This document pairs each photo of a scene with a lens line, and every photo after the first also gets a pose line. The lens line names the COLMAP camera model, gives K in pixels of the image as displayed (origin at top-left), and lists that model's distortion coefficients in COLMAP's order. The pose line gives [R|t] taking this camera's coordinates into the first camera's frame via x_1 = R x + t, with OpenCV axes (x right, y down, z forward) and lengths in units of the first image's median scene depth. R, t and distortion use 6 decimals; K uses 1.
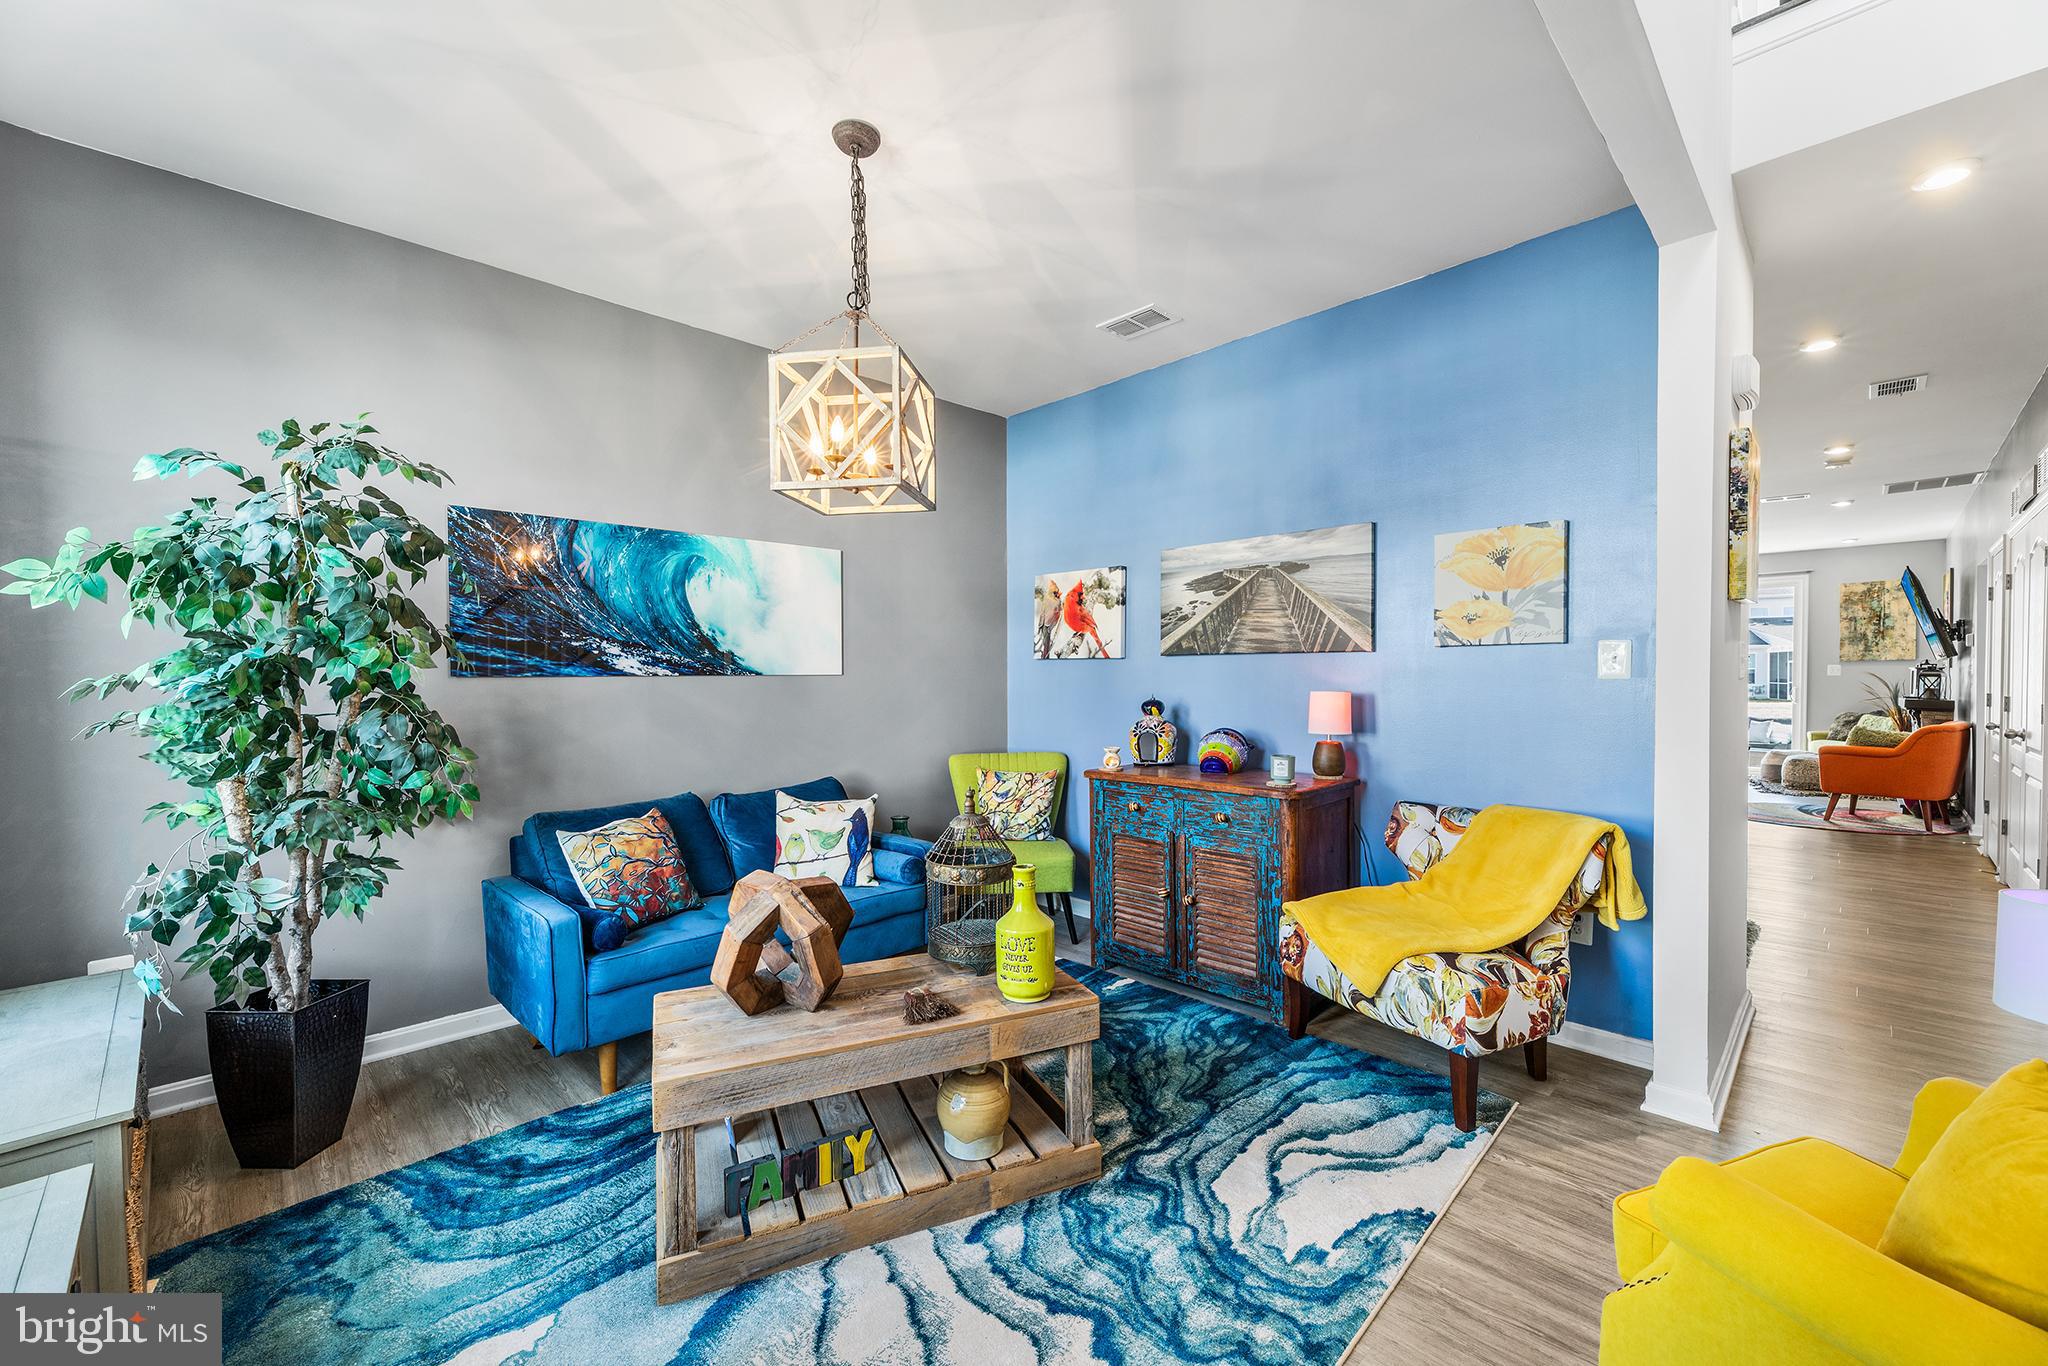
lens RADIAL K [[823.4, 0, 1023.1], [0, 823.4, 690.9], [0, 0, 1]] dist [0.002457, 0.000412]
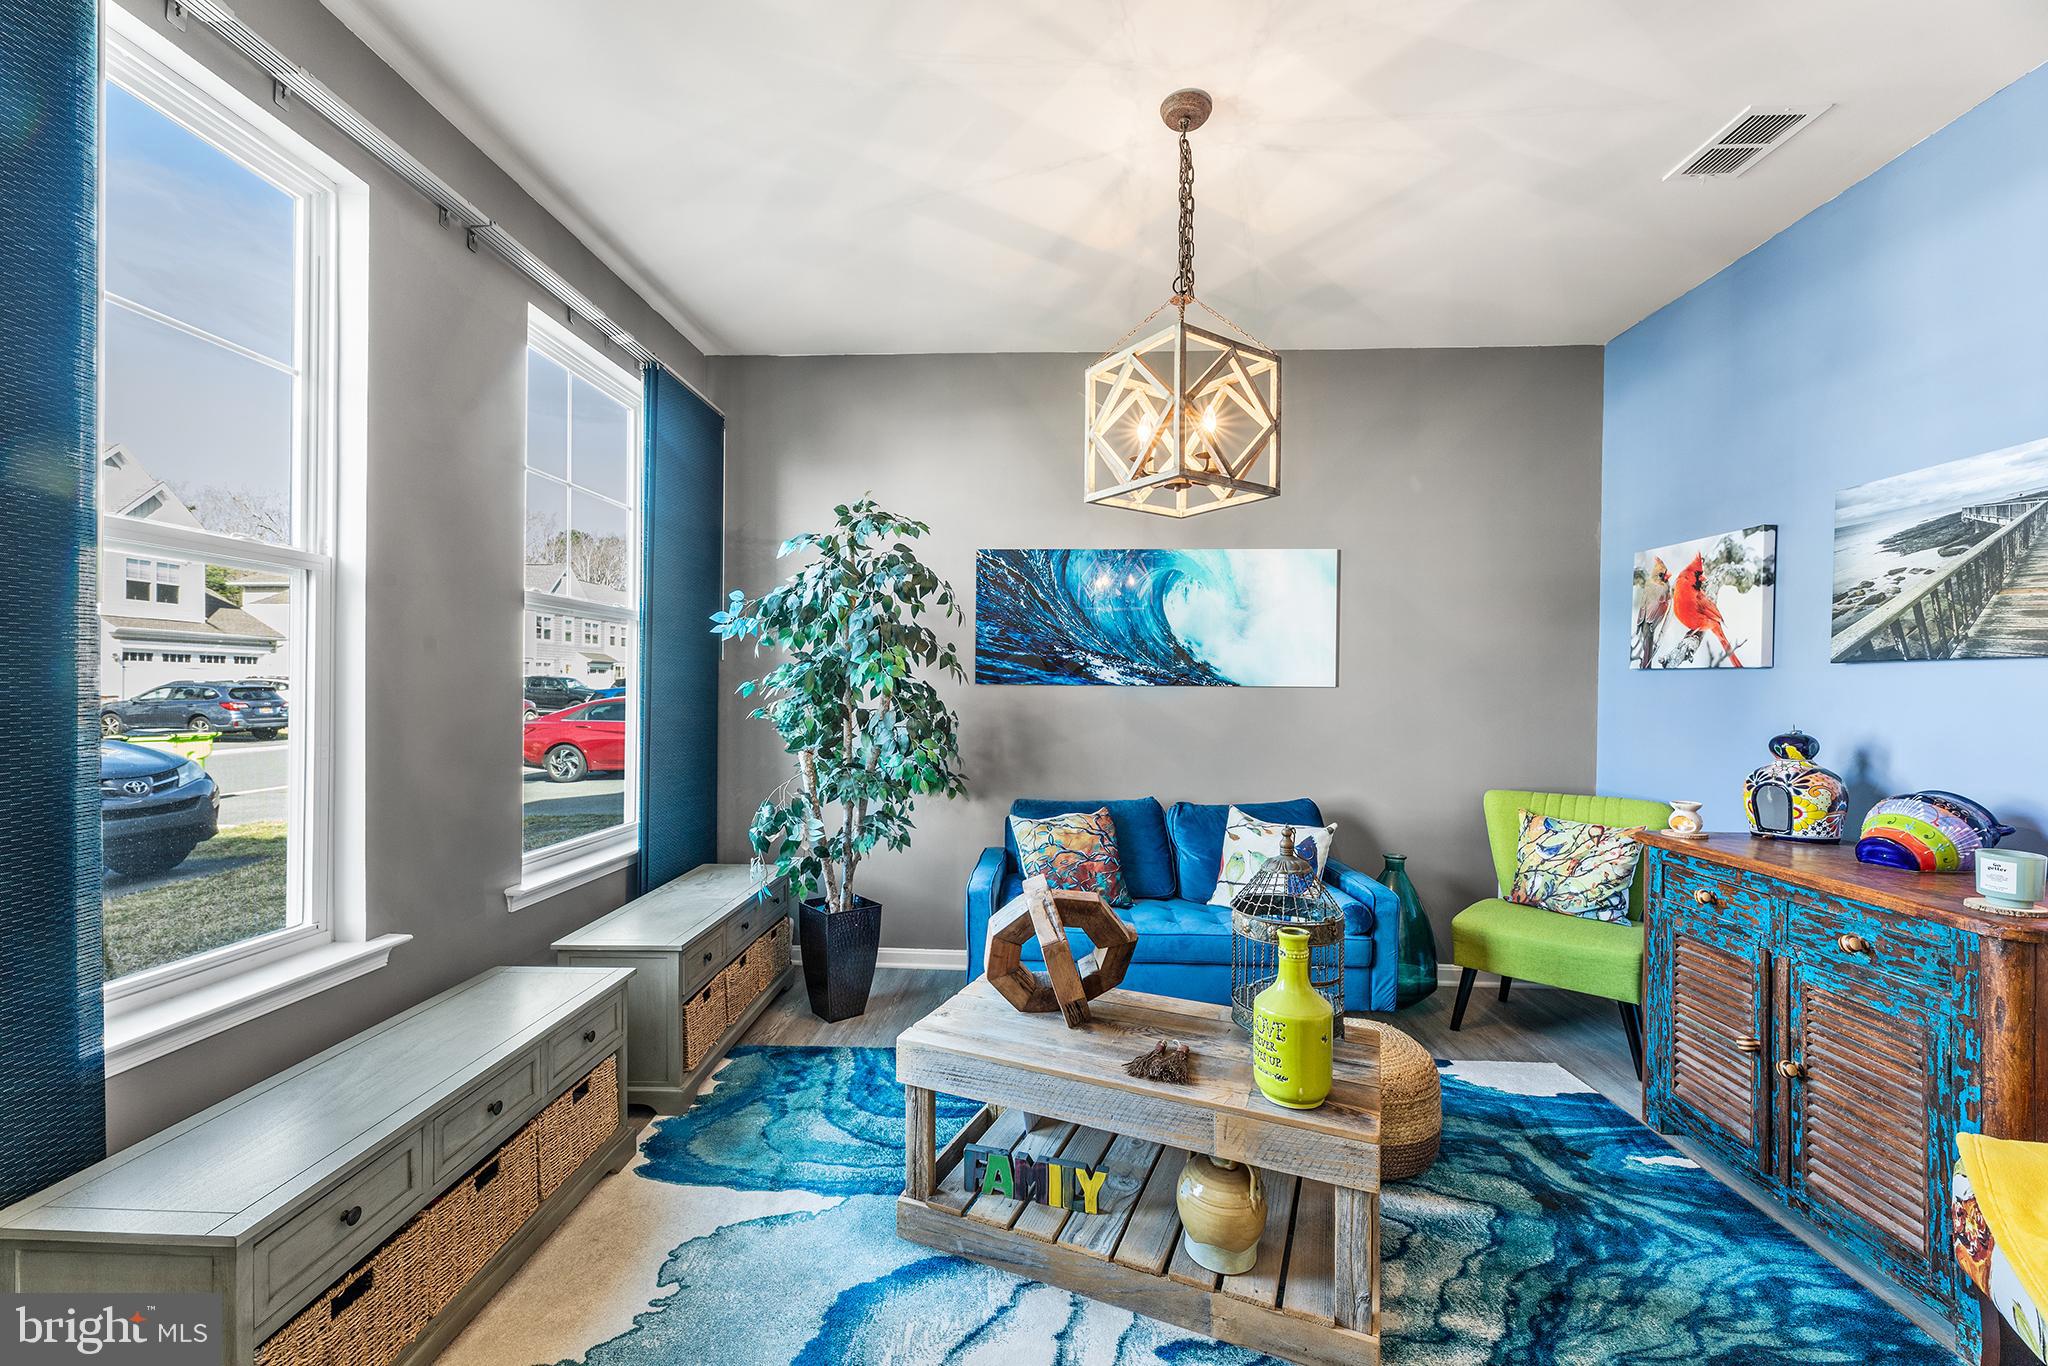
lens RADIAL K [[820.4, 0, 1024.3], [0, 820.4, 690.4], [0, 0, 1]] dist [0.000582, 0.000051]
pose [[0.676594, 0.016457, -0.736172, 0.253341], [-0.027389, 0.999621, -0.002825, -0.005078], [0.735846, 0.022074, 0.676789, 0.173533]]
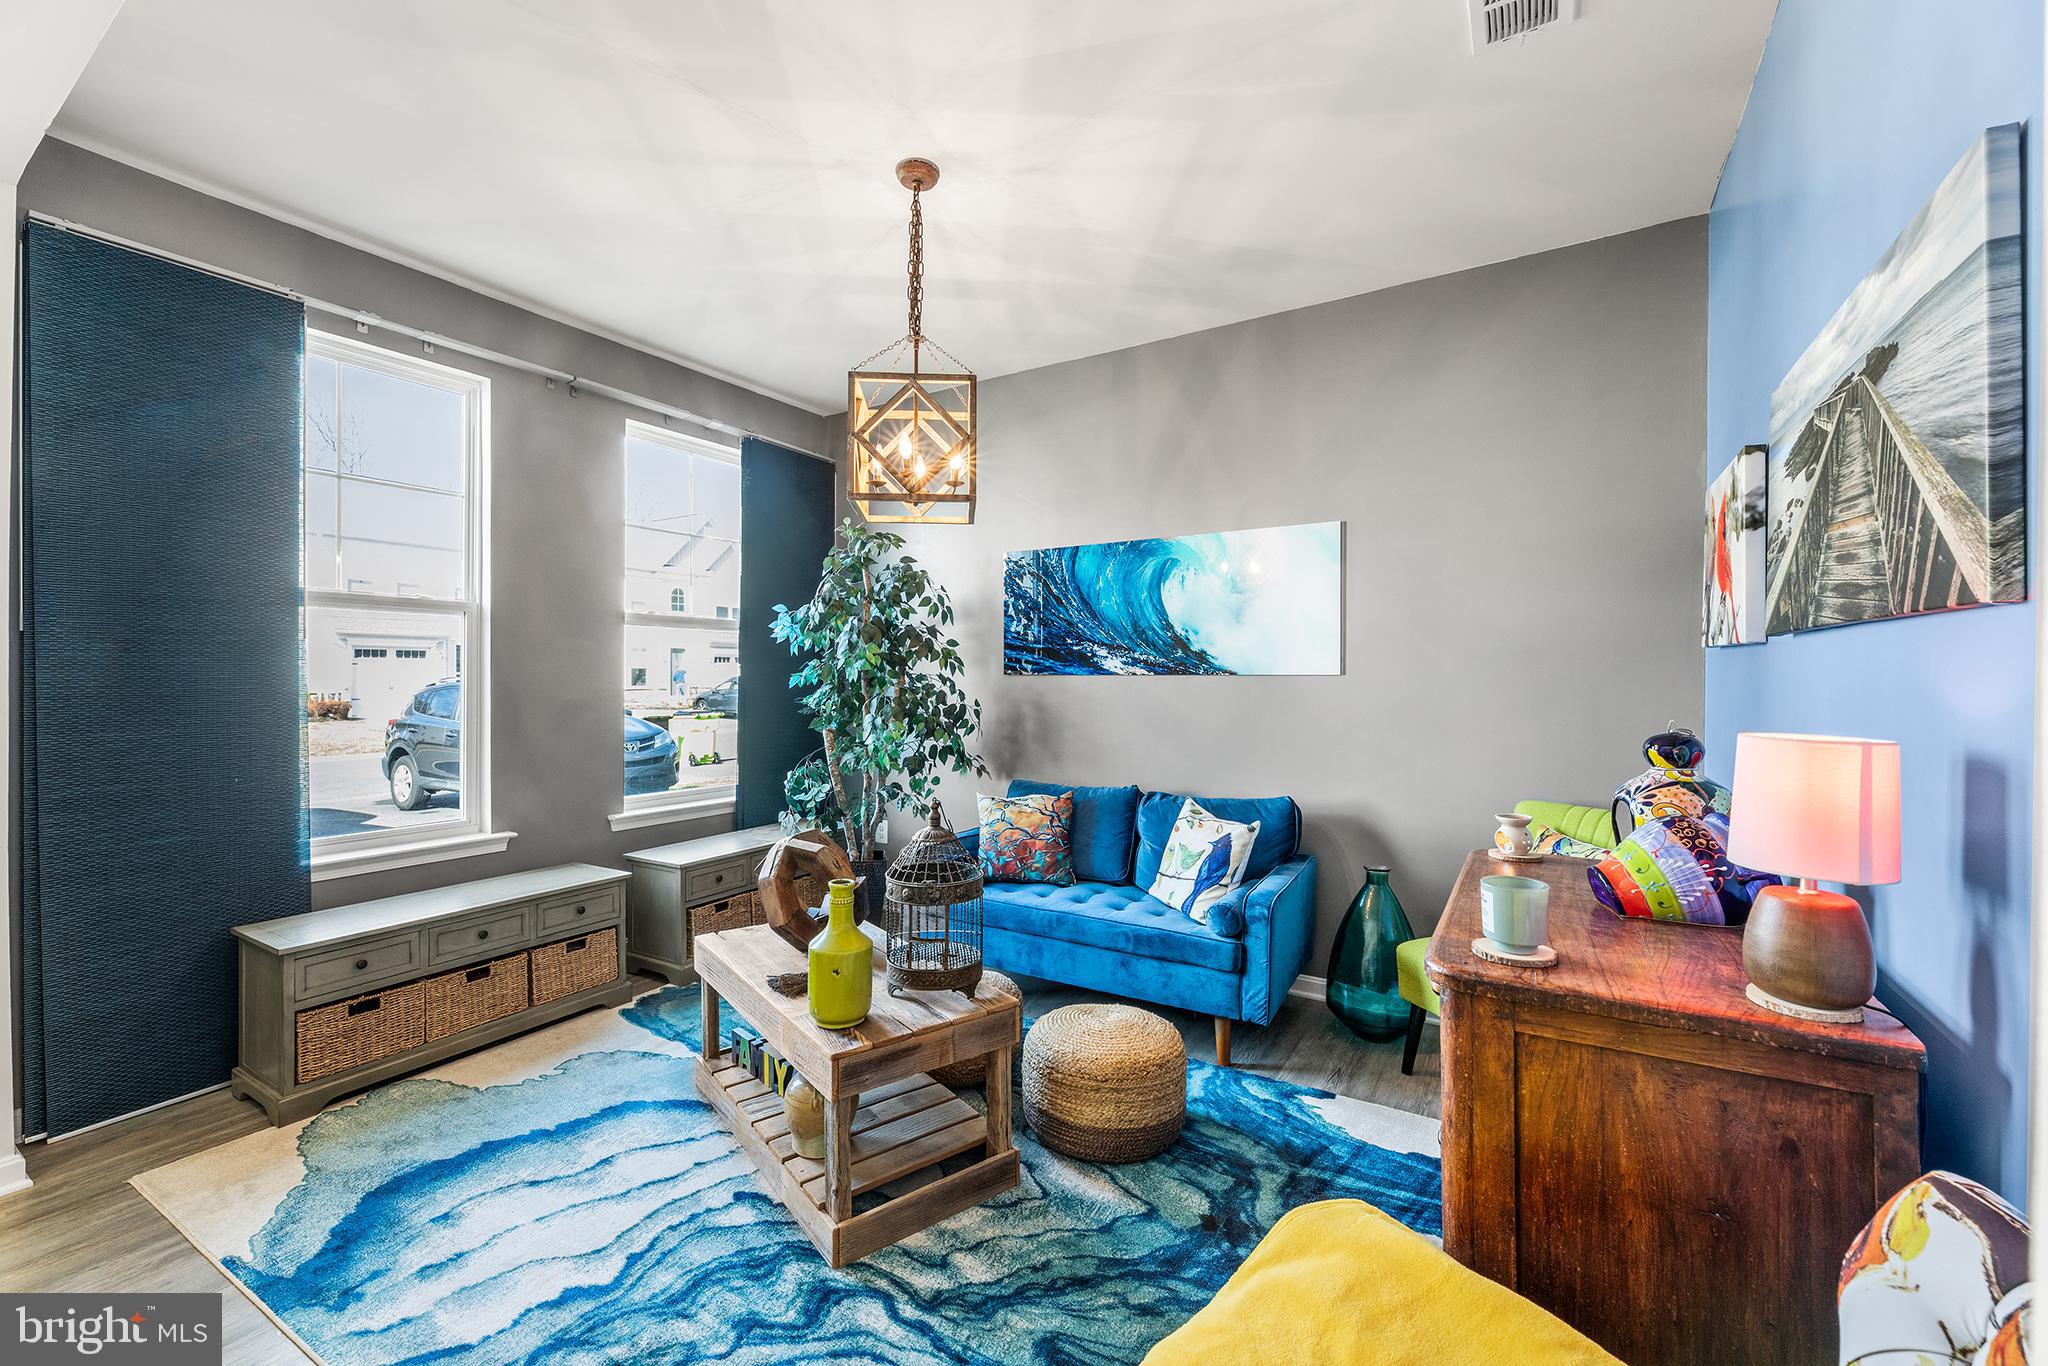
lens RADIAL K [[836.5, 0, 1021.5], [0, 836.5, 676.7], [0, 0, 1]] dist [-0.002225, -0.000039]
pose [[0.224288, 0.008623, -0.974485, 0.613126], [-0.021692, 0.999757, 0.003854, -0.017431], [0.974281, 0.020274, 0.224421, 0.619876]]
